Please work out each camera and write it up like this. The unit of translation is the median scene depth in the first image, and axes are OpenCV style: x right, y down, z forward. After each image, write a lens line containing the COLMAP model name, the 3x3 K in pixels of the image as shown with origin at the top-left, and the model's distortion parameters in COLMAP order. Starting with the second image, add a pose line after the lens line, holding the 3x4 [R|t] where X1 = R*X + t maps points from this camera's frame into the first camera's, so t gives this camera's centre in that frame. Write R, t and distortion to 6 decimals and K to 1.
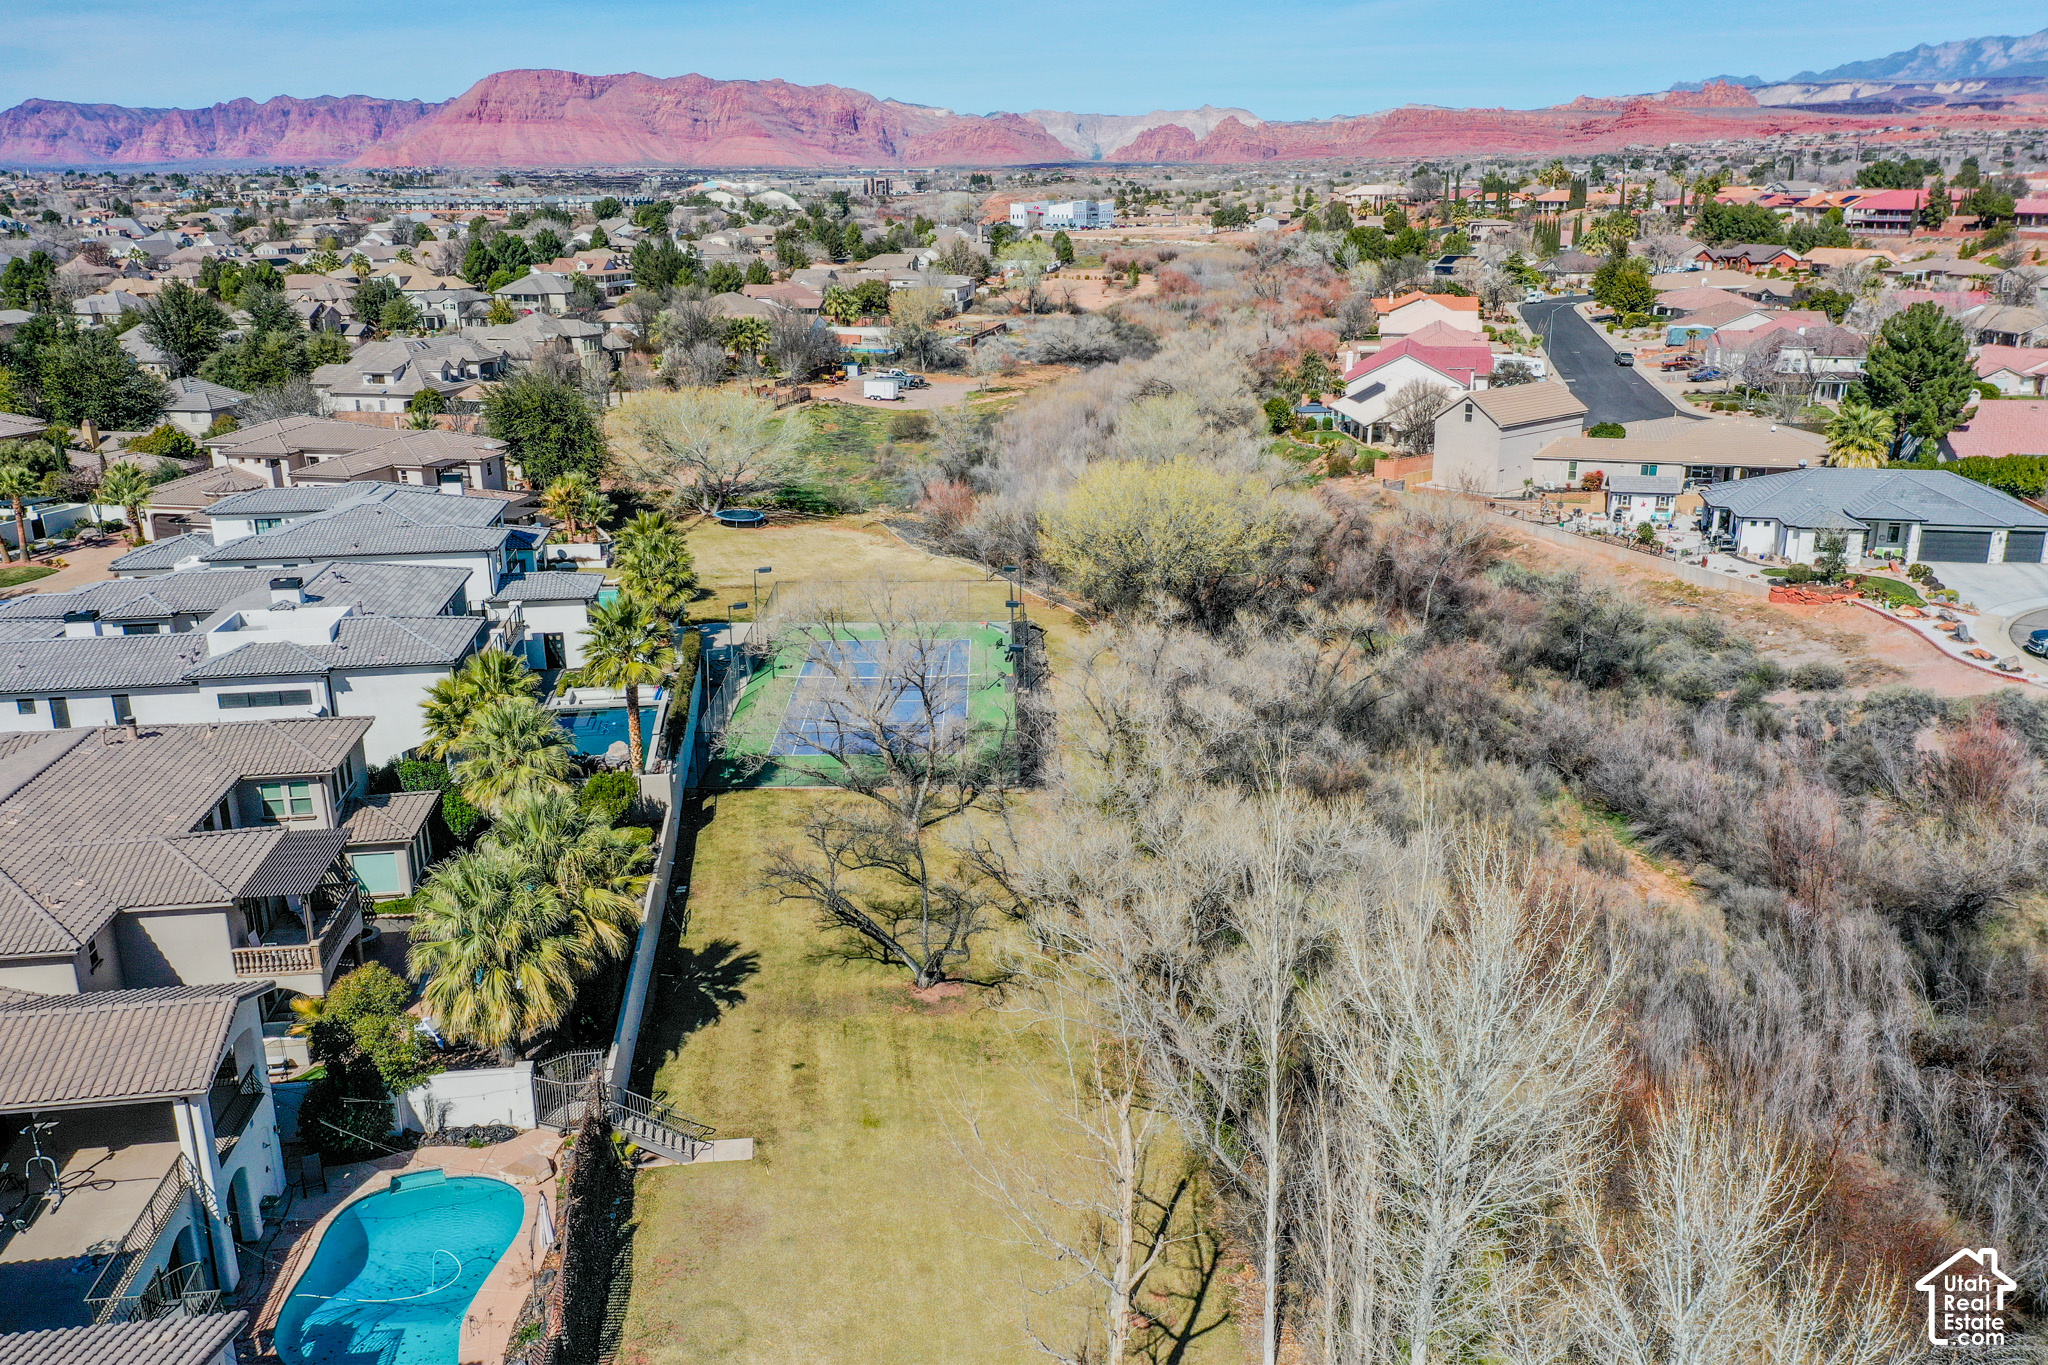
lens RADIAL K [[1610.7, 0, 1018.6], [0, 1610.7, 681.7], [0, 0, 1]] dist [0.005306, 0.002404]
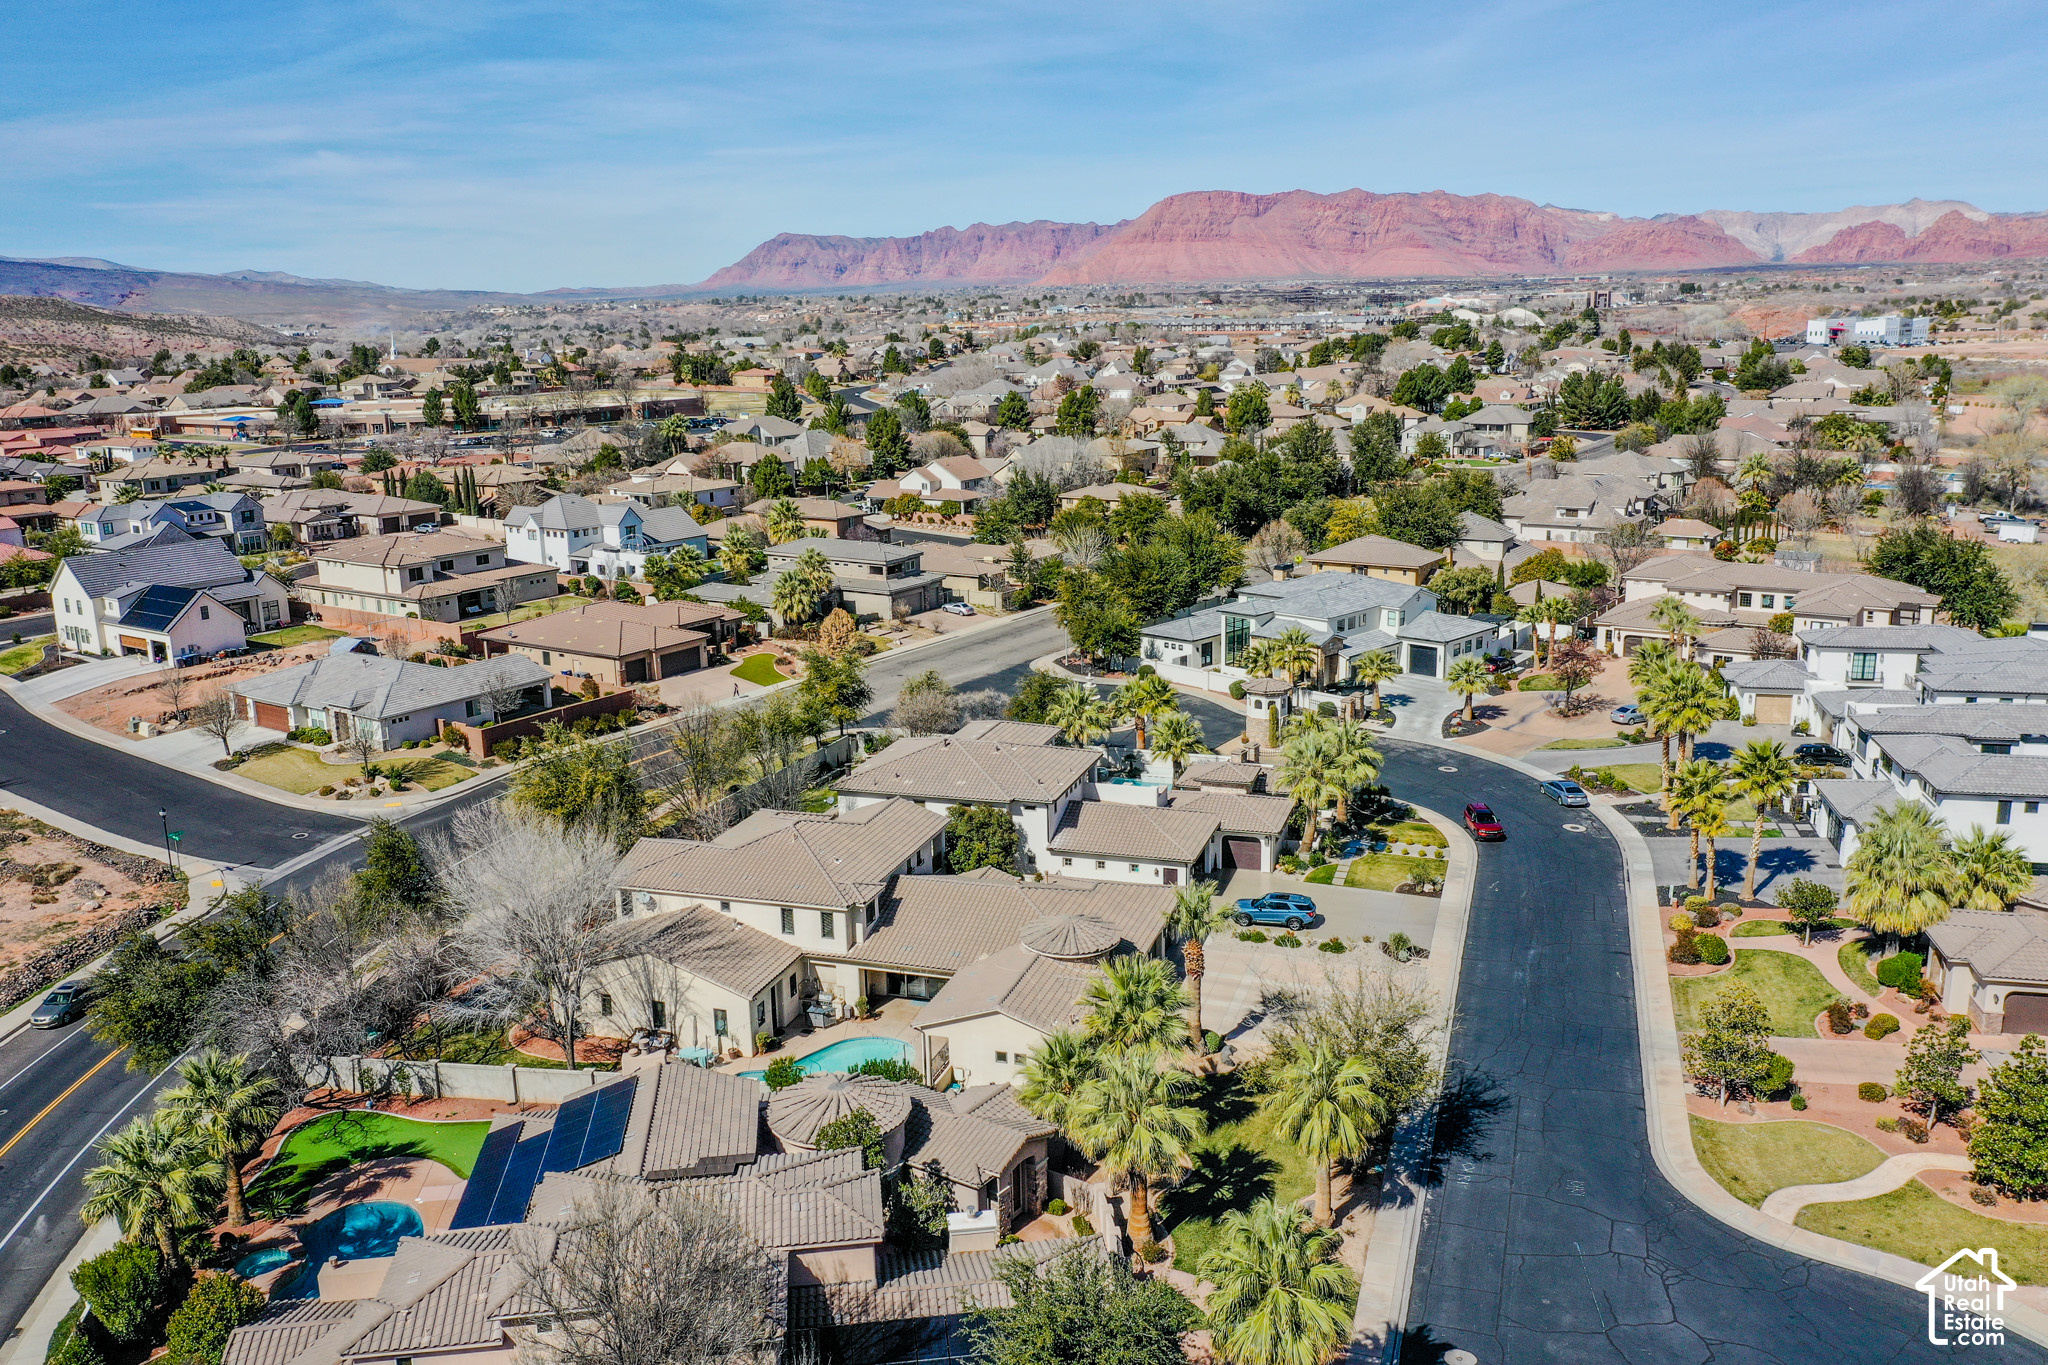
lens RADIAL K [[1610.7, 0, 1020.3], [0, 1610.7, 687.7], [0, 0, 1]] dist [0.005306, 0.002404]
pose [[0.931606, 0.069975, -0.356671, -0.465167], [-0.090953, 0.994953, -0.042368, 0.024777], [0.351906, 0.071910, 0.933269, -0.255835]]
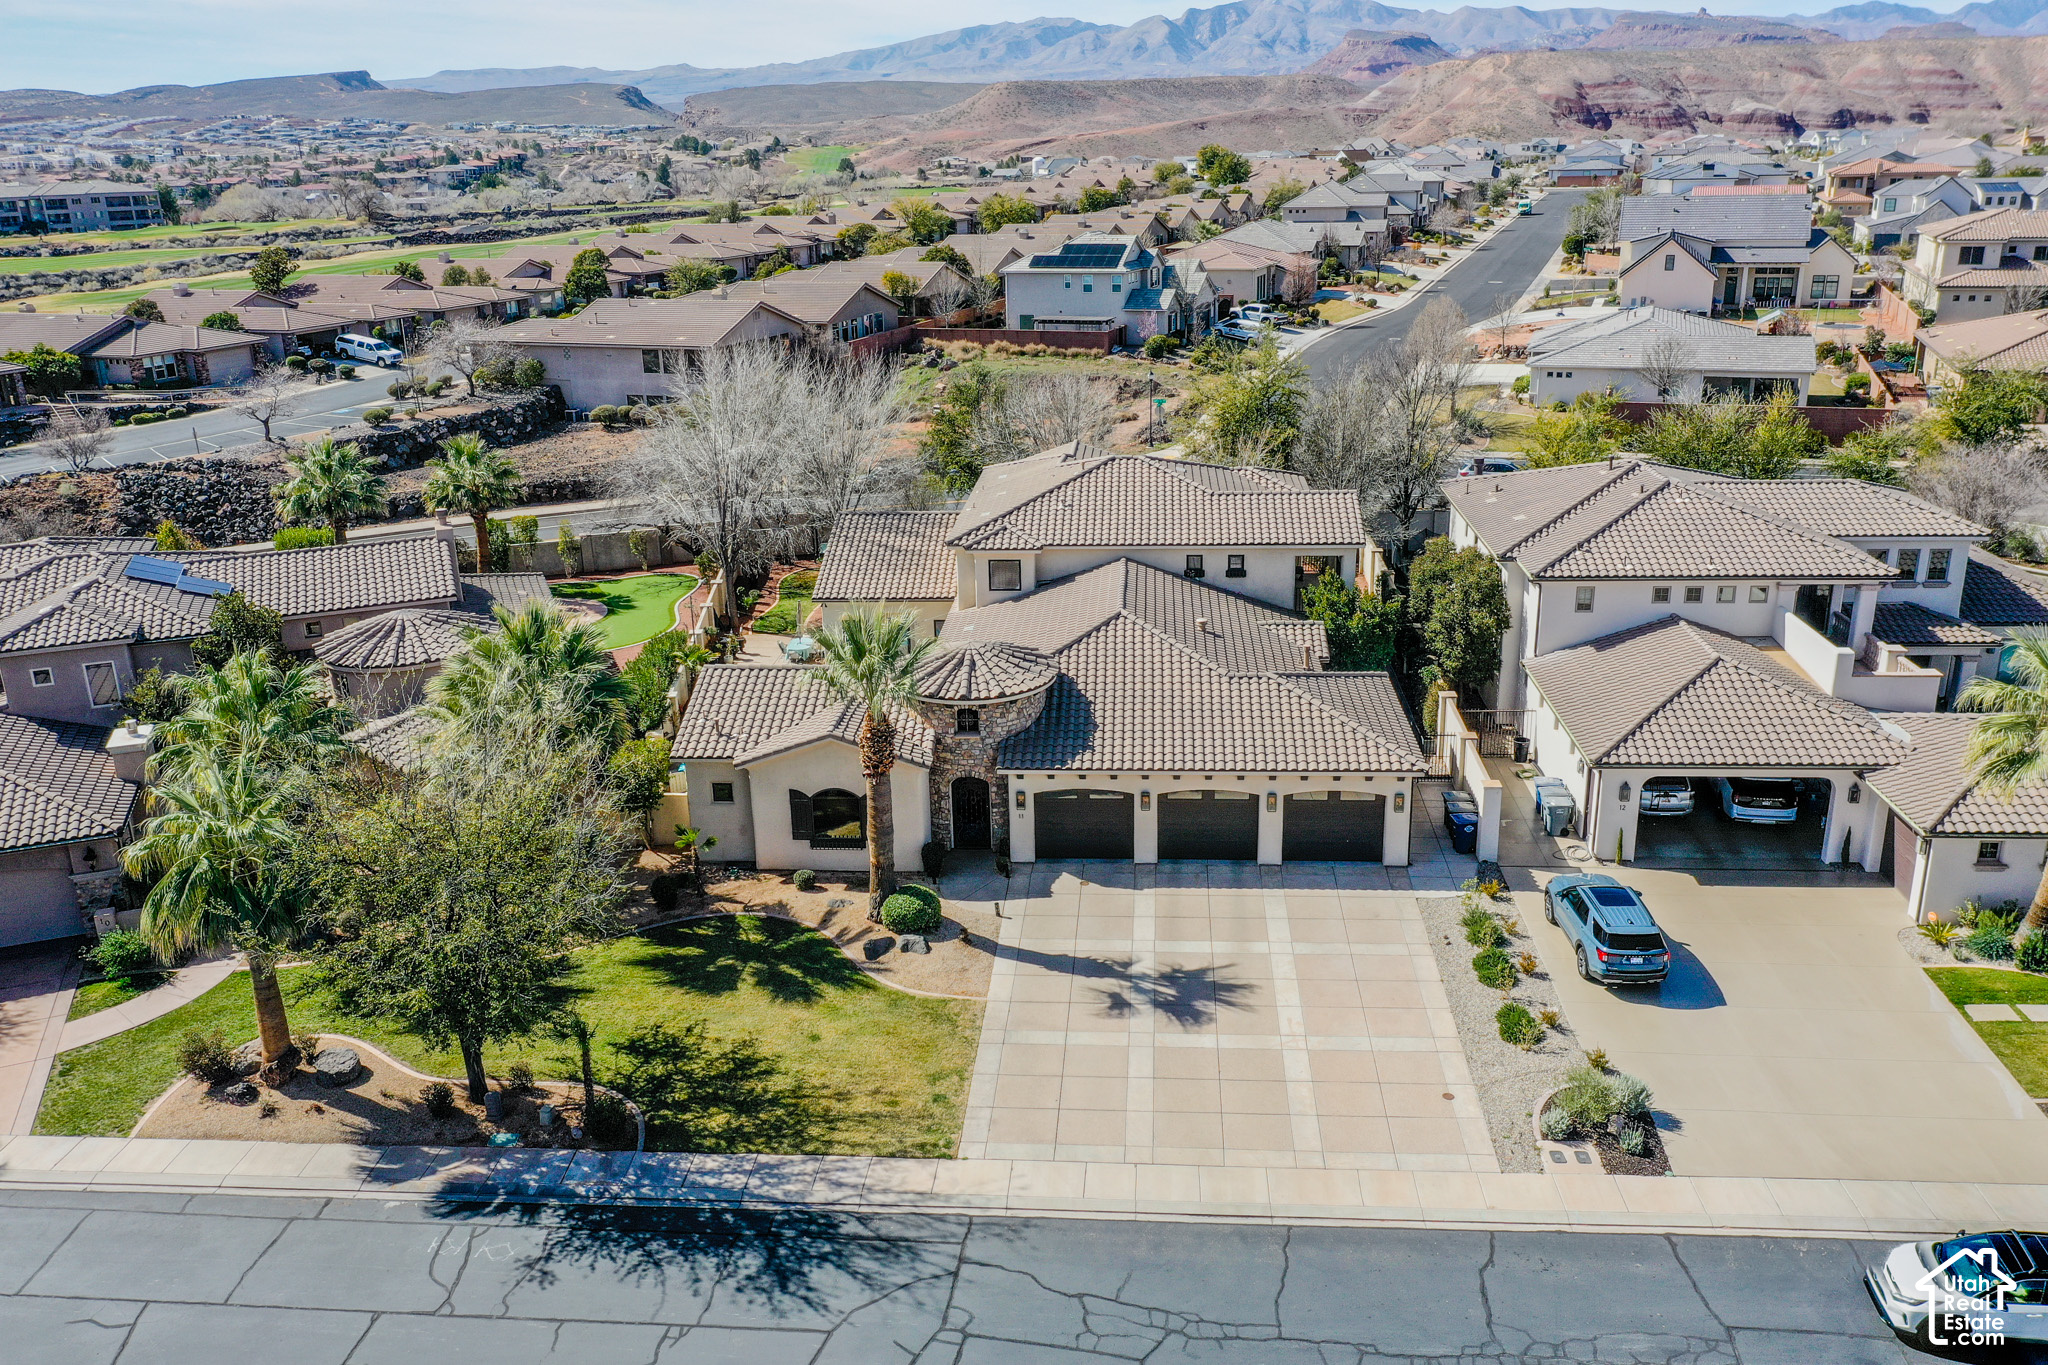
lens RADIAL K [[1610.7, 0, 1010.6], [0, 1610.7, 680.3], [0, 0, 1]] dist [0.005306, 0.002404]
pose [[-0.137109, 0.308581, -0.941265, -0.328495], [-0.270354, 0.902504, 0.335254, -0.028116], [0.952948, 0.300441, -0.040315, 0.294340]]
